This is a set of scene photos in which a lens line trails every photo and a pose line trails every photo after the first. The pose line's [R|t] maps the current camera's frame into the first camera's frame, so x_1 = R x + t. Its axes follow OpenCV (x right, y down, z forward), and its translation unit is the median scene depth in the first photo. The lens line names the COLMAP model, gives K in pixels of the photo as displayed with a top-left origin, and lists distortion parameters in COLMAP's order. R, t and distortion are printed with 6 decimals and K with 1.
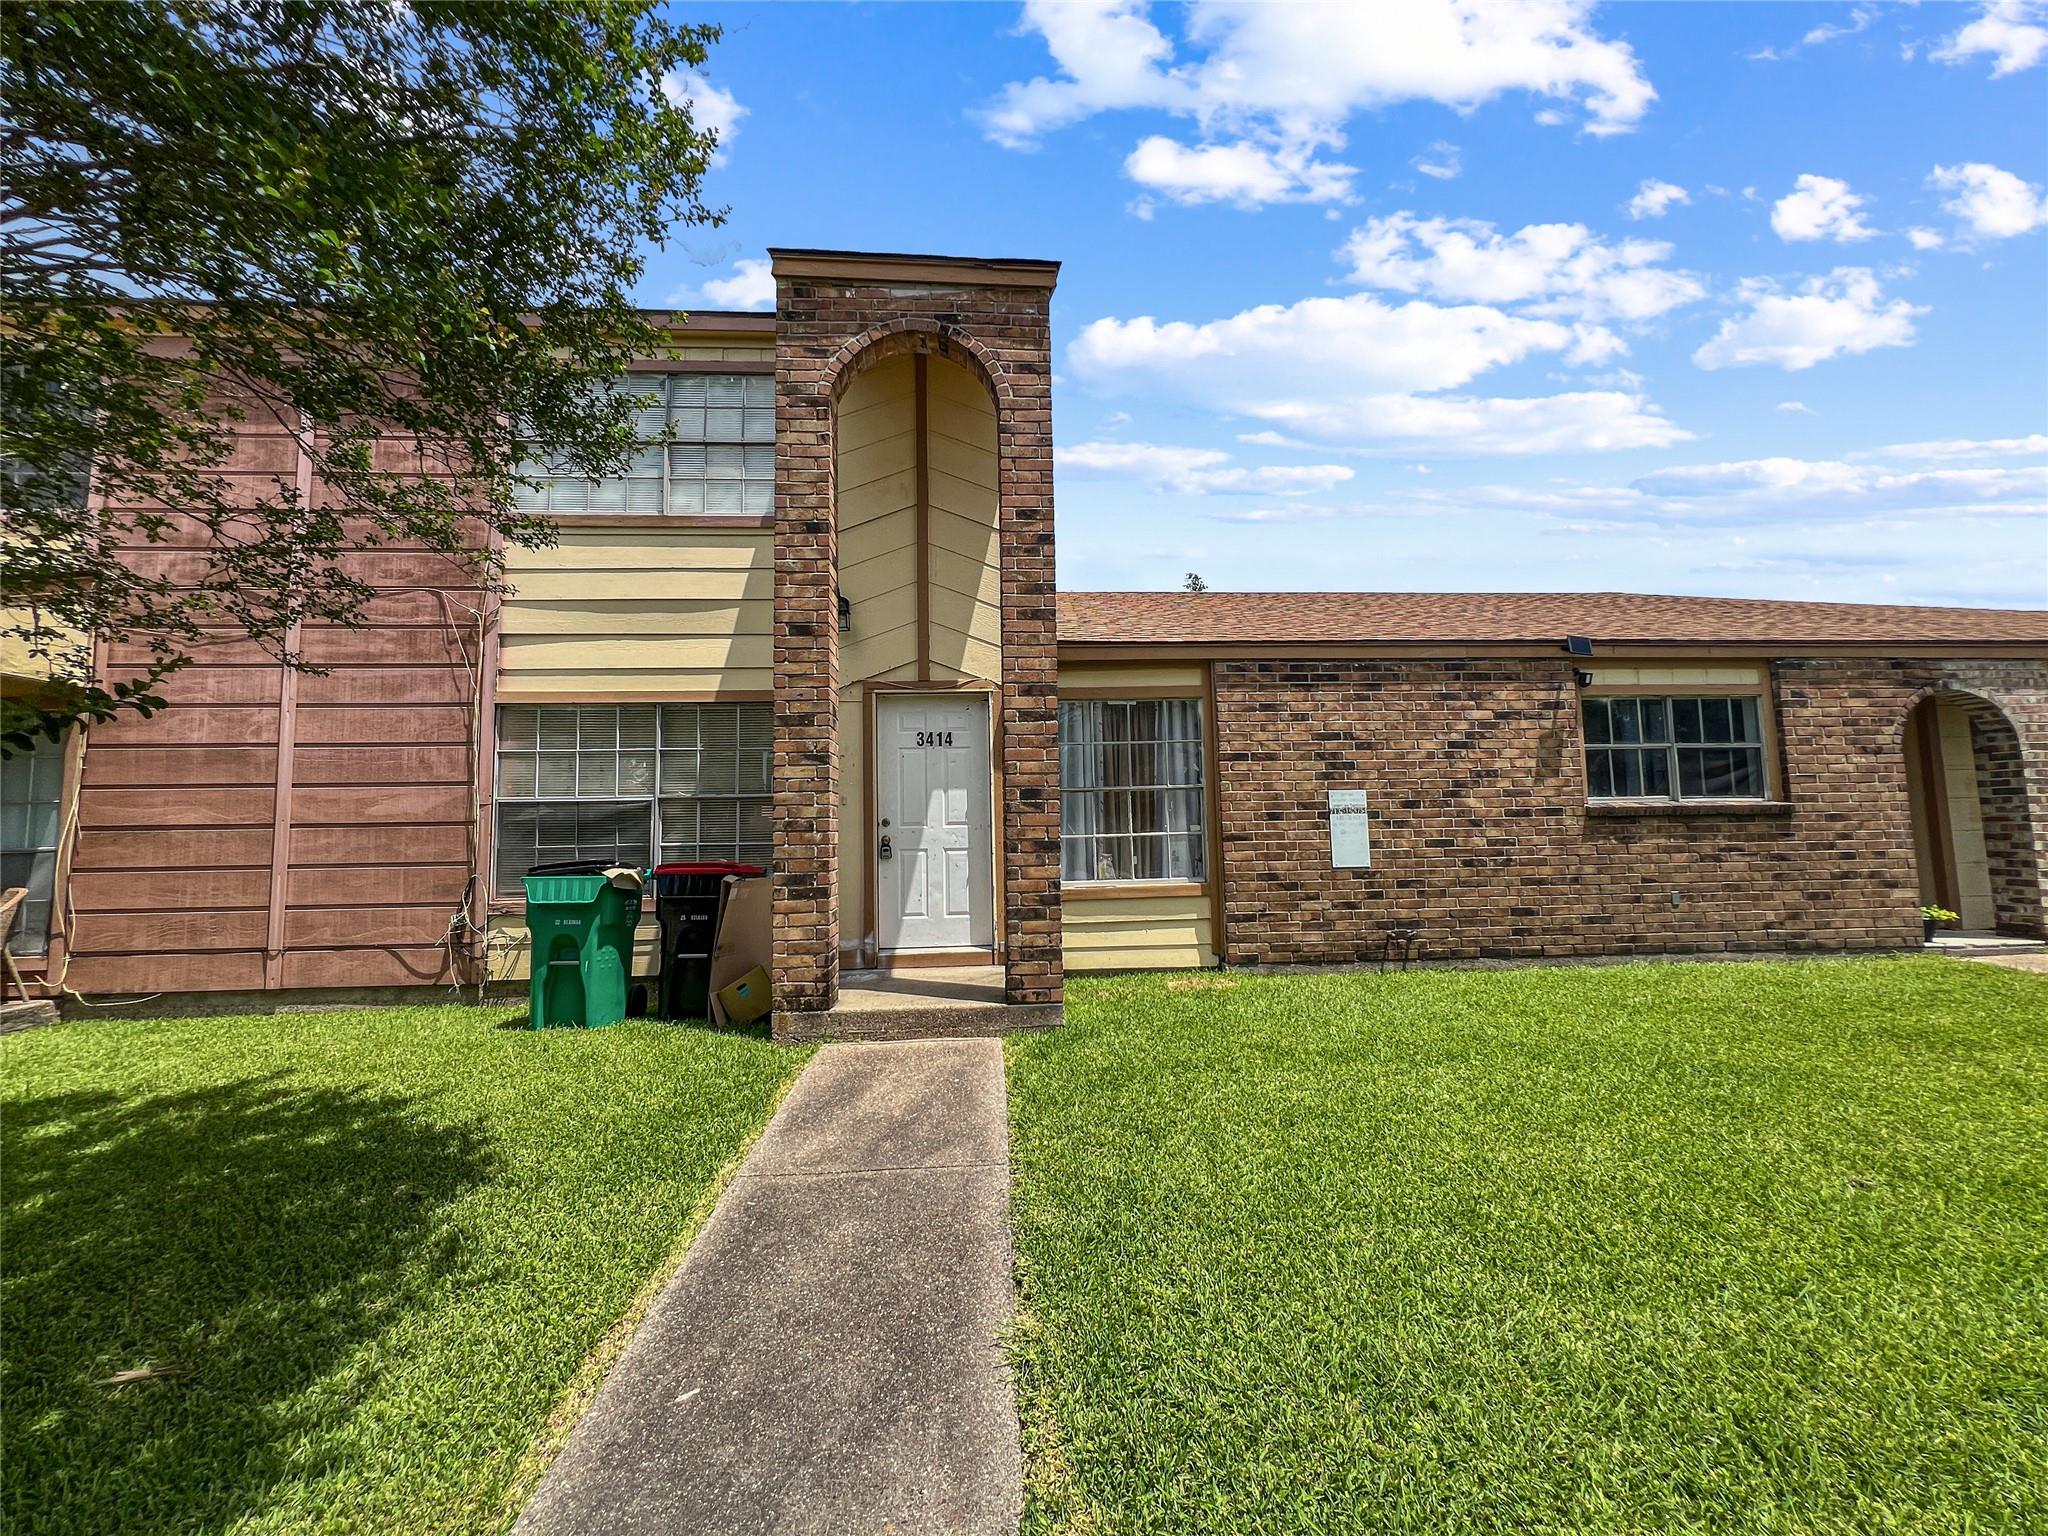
lens RADIAL K [[828.4, 0, 1011.9], [0, 828.4, 759.7], [0, 0, 1]] dist [-0.001848, 0.000500]
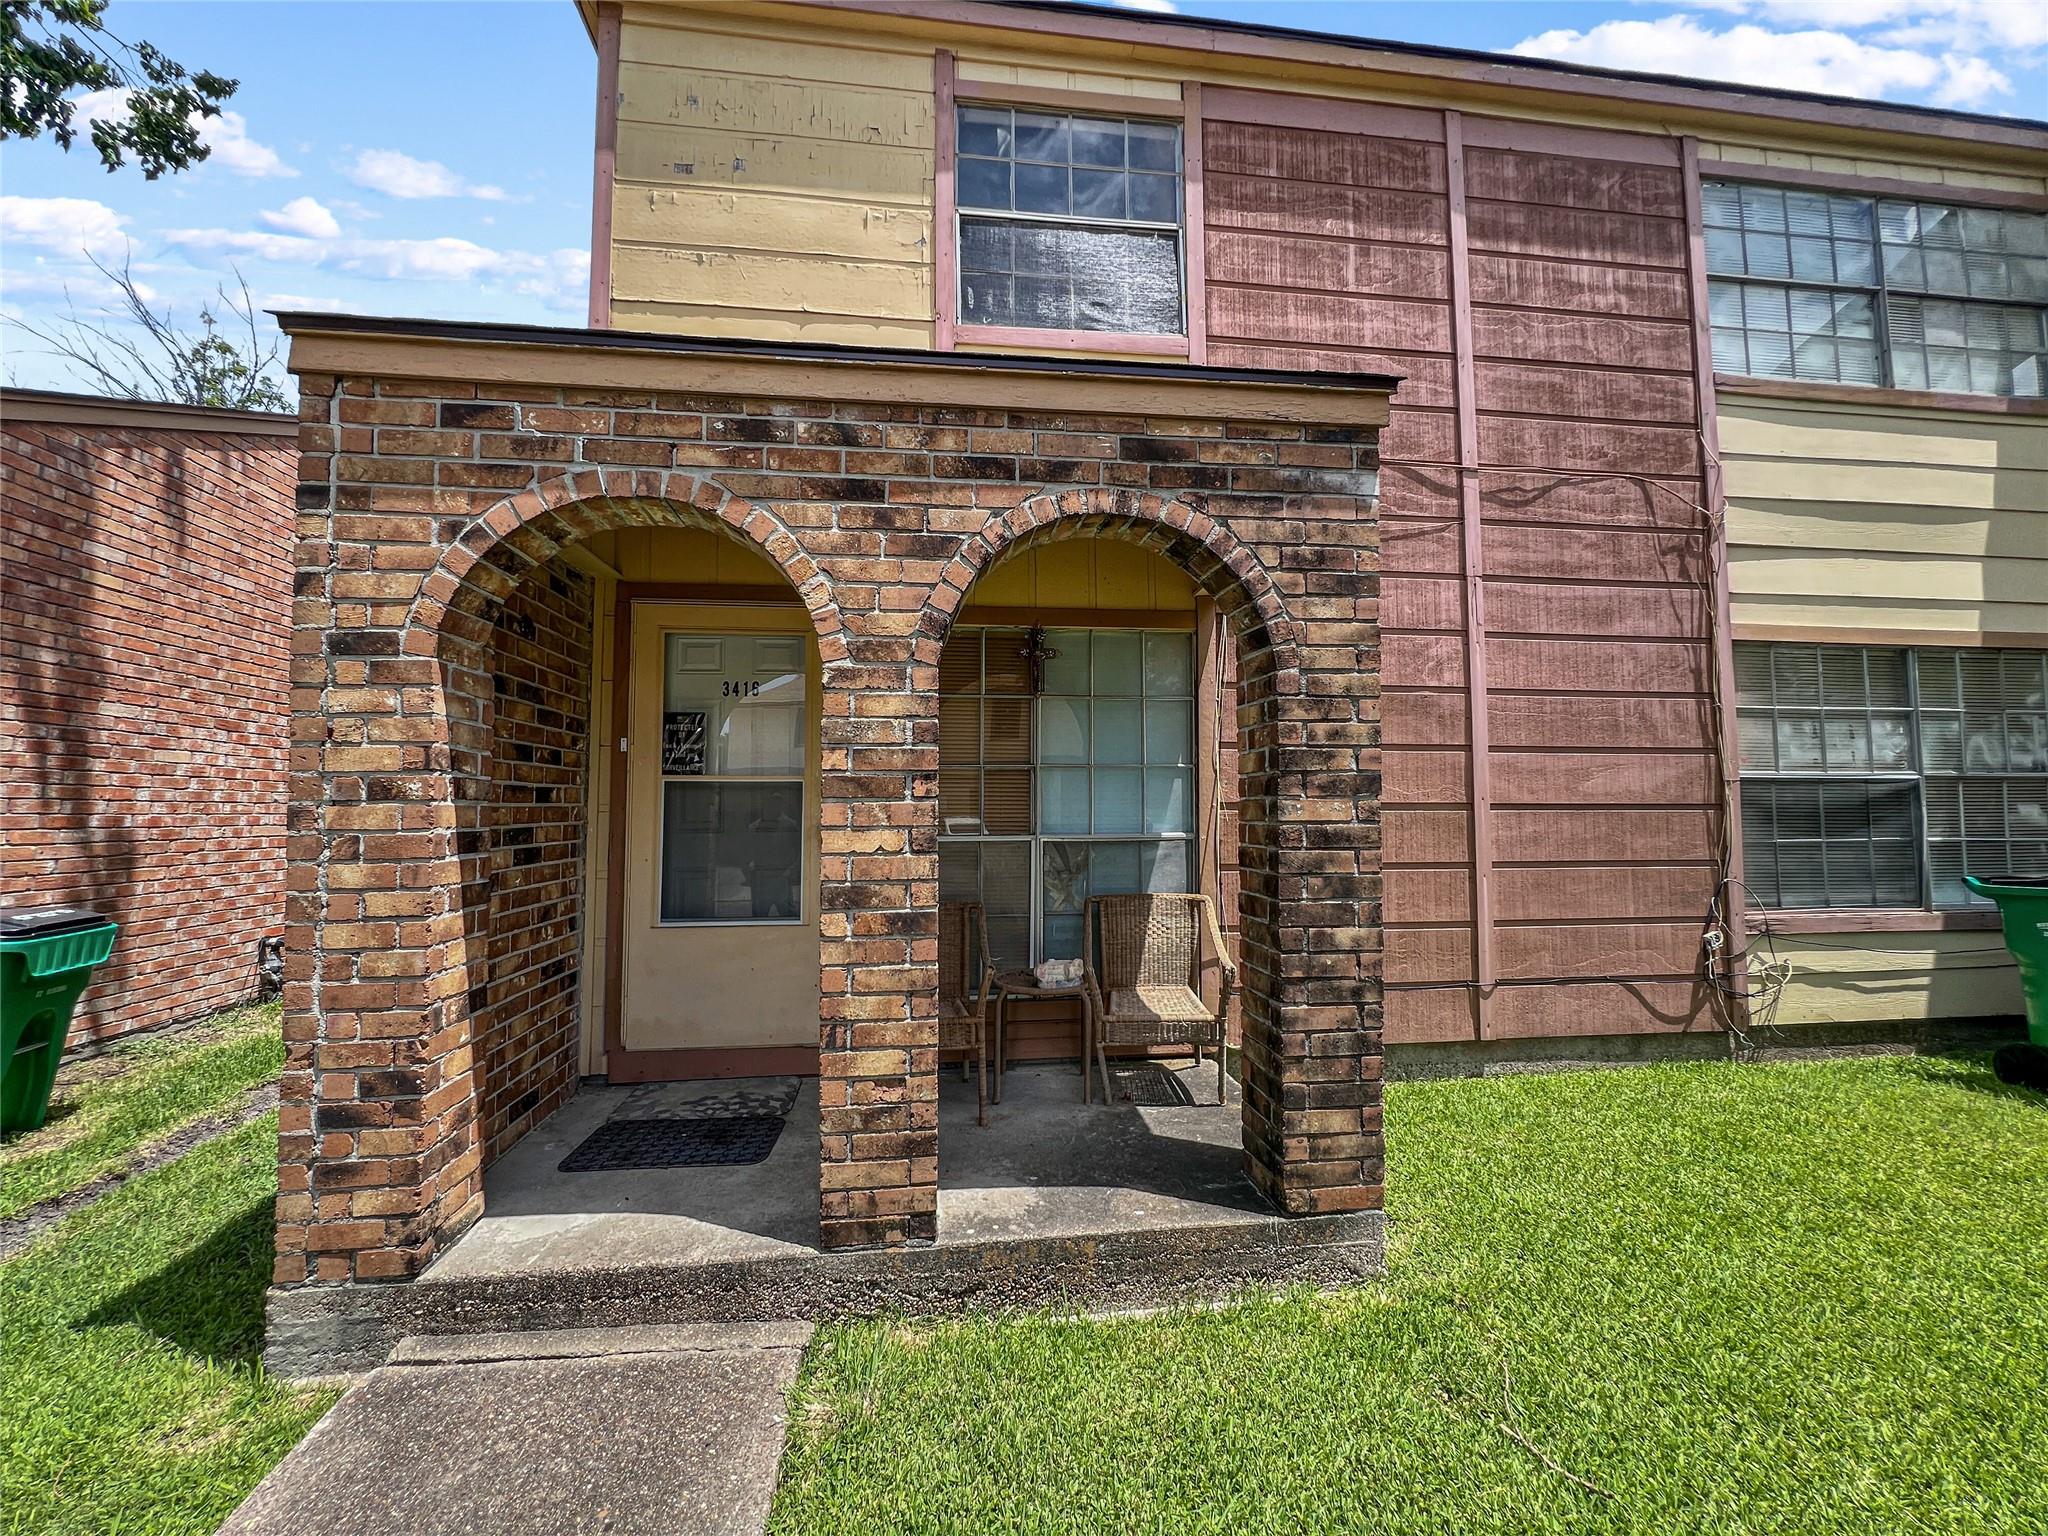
lens RADIAL K [[828.4, 0, 1020.7], [0, 828.4, 765.8], [0, 0, 1]] dist [-0.001848, 0.000500]
pose [[0.998021, 0.016707, 0.060617, -1.229265], [-0.018210, 0.999538, 0.024327, 0.033491], [-0.060182, -0.025383, 0.997865, 0.308070]]
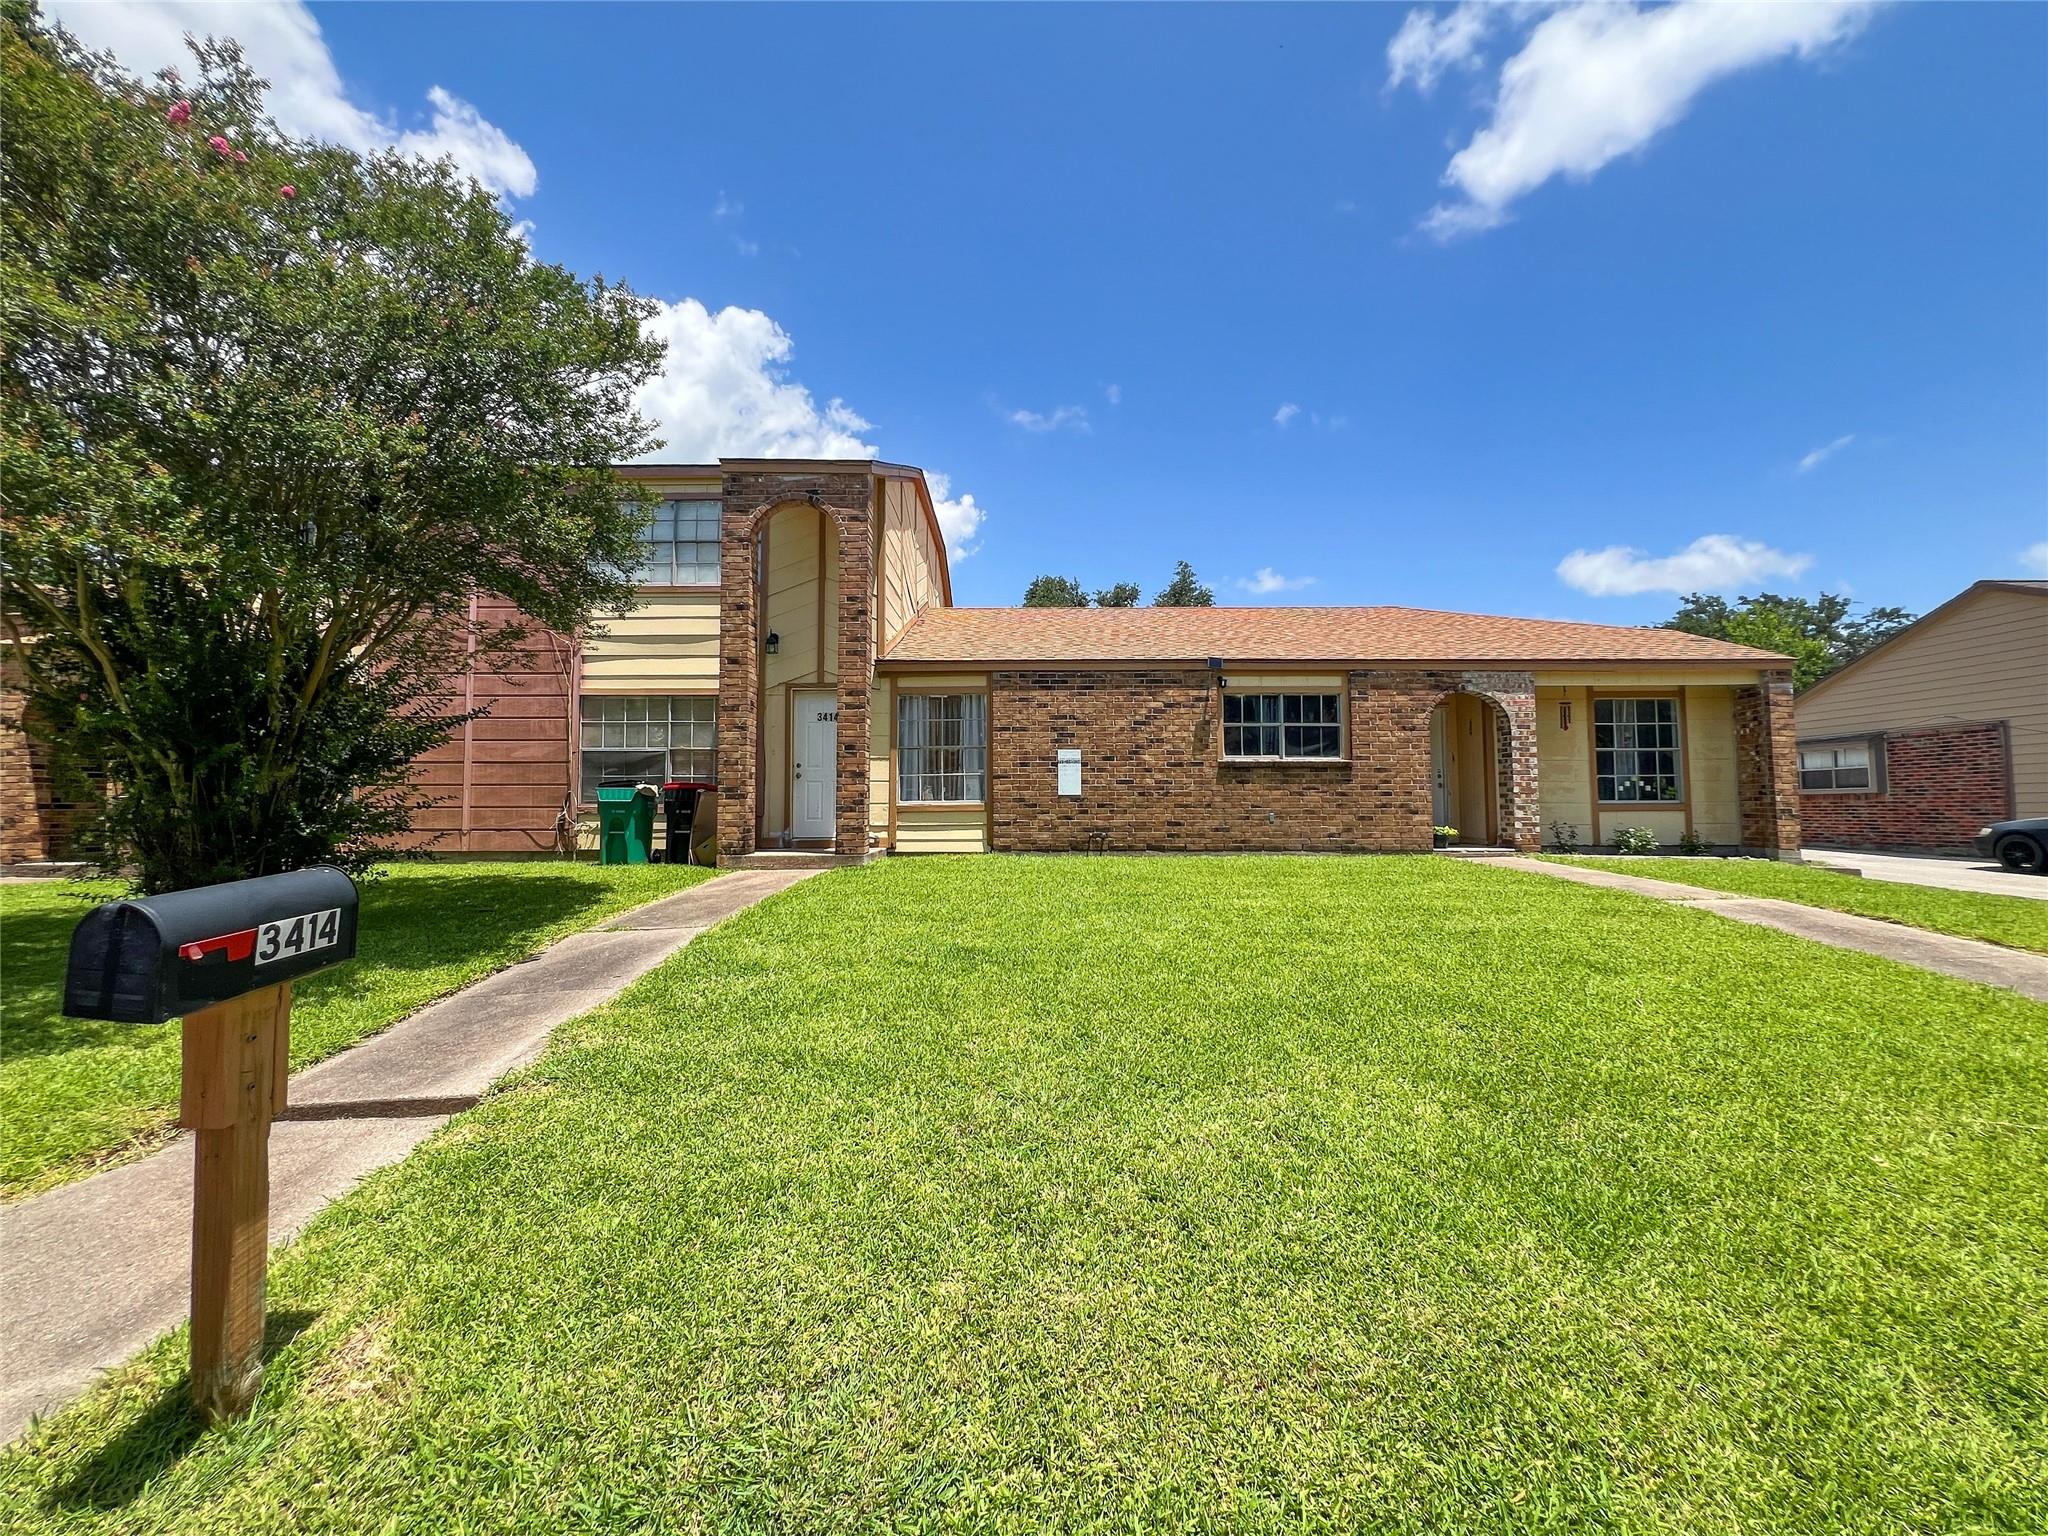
lens RADIAL K [[828.4, 0, 1011.2], [0, 828.4, 758.1], [0, 0, 1]] dist [-0.001848, 0.000500]
pose [[0.997603, 0.011250, -0.068276, 0.404173], [-0.008893, 0.999357, 0.034730, -0.003051], [0.068622, -0.034040, 0.997062, -0.682453]]
